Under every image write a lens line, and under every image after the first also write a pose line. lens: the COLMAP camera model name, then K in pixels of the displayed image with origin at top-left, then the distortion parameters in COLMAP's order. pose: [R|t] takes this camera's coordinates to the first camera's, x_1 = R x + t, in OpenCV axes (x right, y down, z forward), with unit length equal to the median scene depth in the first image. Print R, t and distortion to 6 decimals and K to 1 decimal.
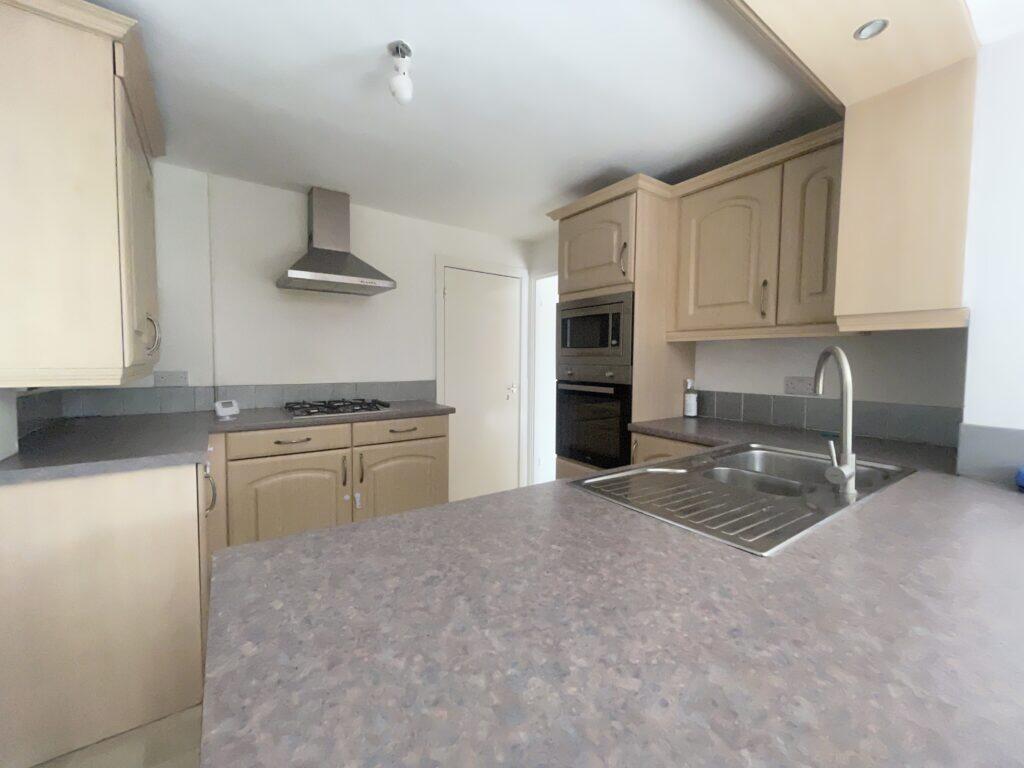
lens RADIAL K [[413.1, 0, 515.0], [0, 413.1, 379.7], [0, 0, 1]] dist [0.002086, -0.000052]
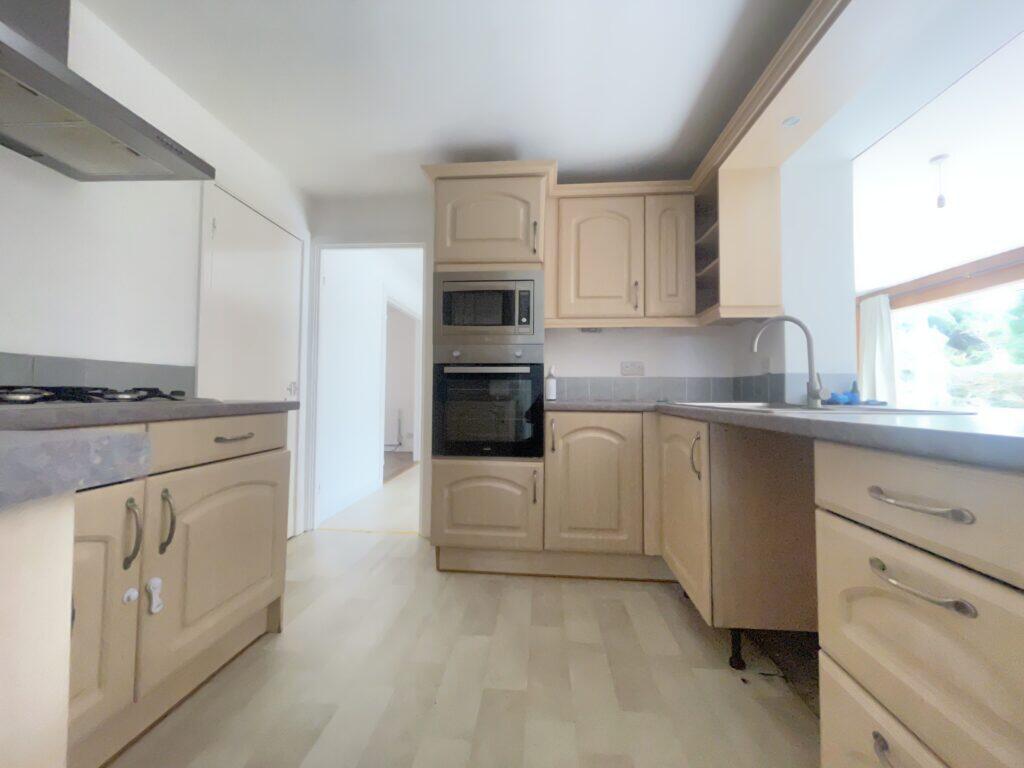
lens RADIAL K [[413.1, 0, 515.0], [0, 413.1, 379.7], [0, 0, 1]] dist [0.002086, -0.000052]
pose [[0.641276, 0.020345, 0.767041, -0.504240], [0.039927, 0.997409, -0.059835, 0.103697], [-0.766271, 0.068996, 0.638802, 0.407457]]
